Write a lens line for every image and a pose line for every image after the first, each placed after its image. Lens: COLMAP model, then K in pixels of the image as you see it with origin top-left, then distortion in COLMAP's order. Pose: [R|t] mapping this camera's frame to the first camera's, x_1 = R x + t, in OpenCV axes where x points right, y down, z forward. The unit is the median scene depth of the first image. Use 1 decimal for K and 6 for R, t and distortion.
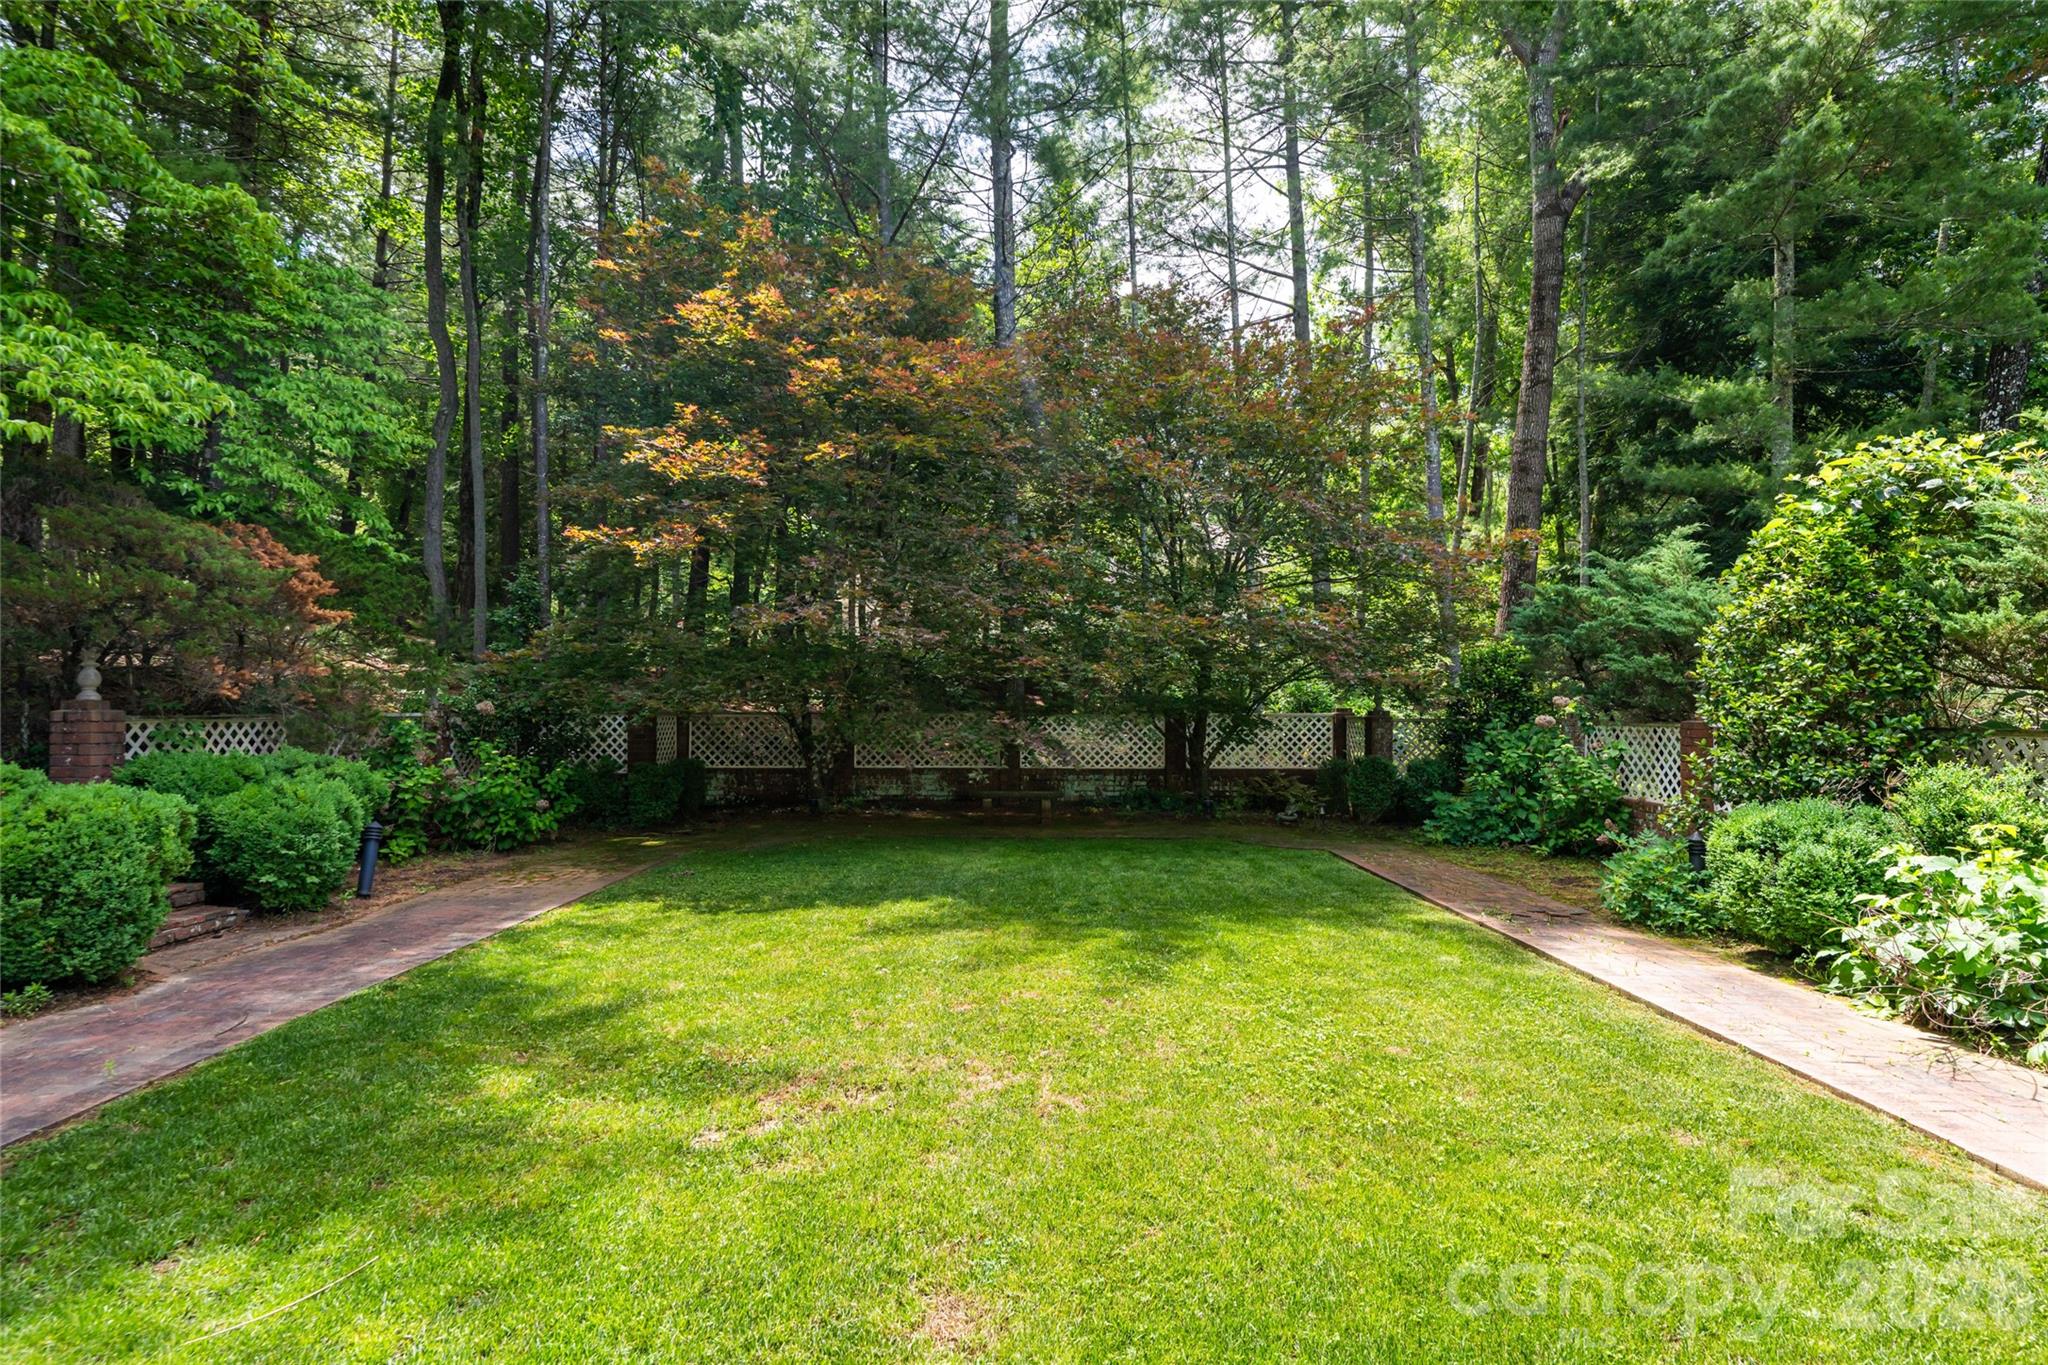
lens RADIAL K [[1065.4, 0, 1028.5], [0, 1065.4, 684.6], [0, 0, 1]] dist [-0.002077, -0.000257]
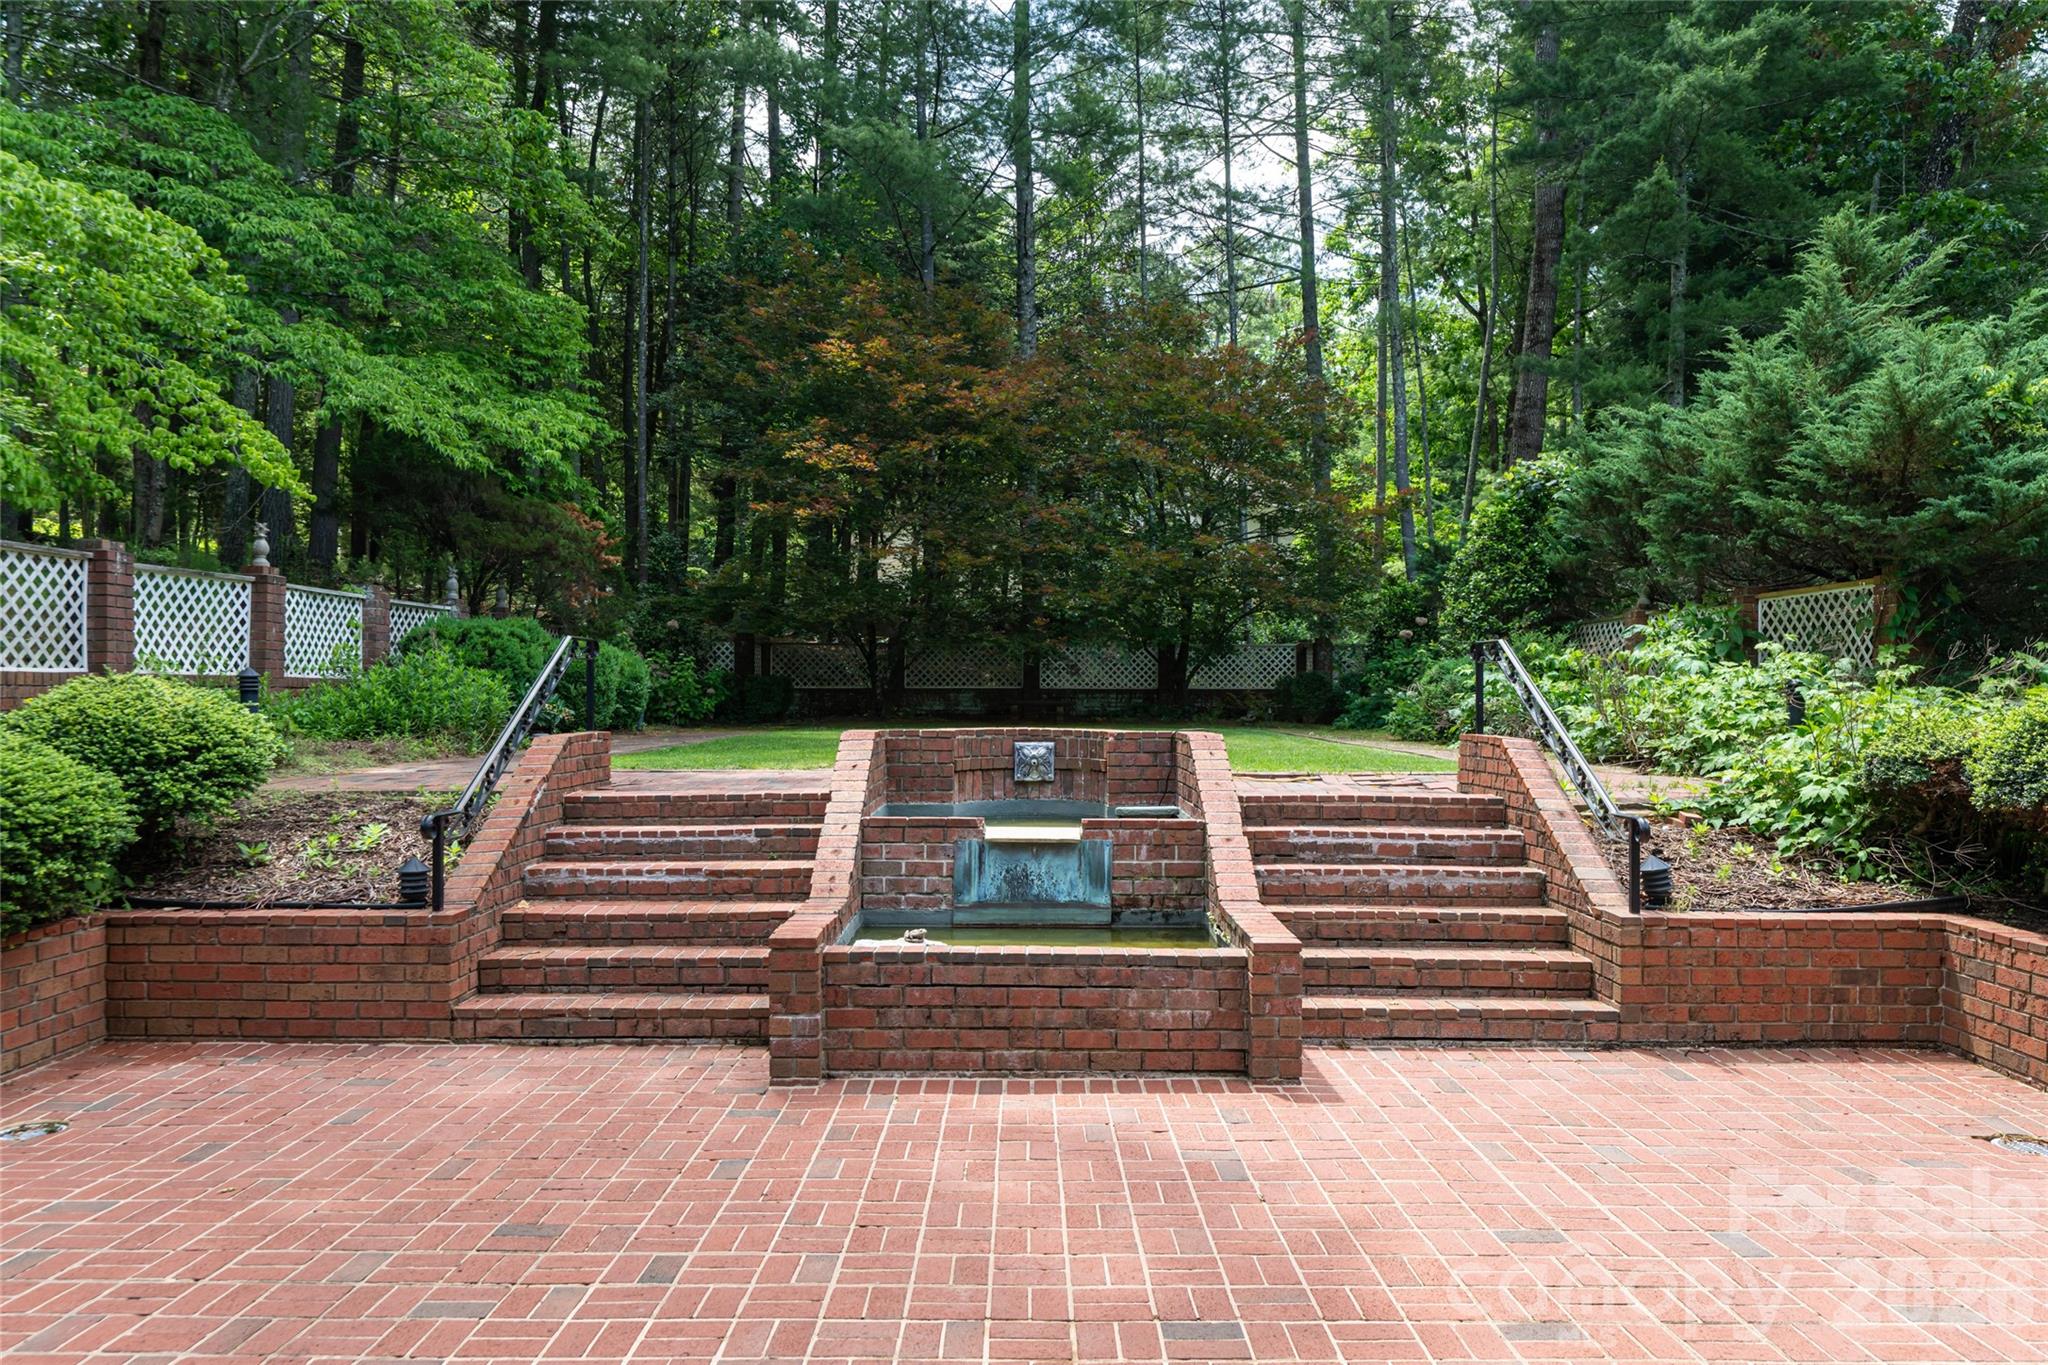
lens RADIAL K [[1416.1, 0, 1021.6], [0, 1416.1, 686.3], [0, 0, 1]] dist [0.006639, 0.001316]
pose [[0.999890, 0.005146, -0.013897, -0.007707], [-0.004980, 0.999917, 0.011917, 0.070822], [0.013958, -0.011847, 0.999832, -0.768889]]
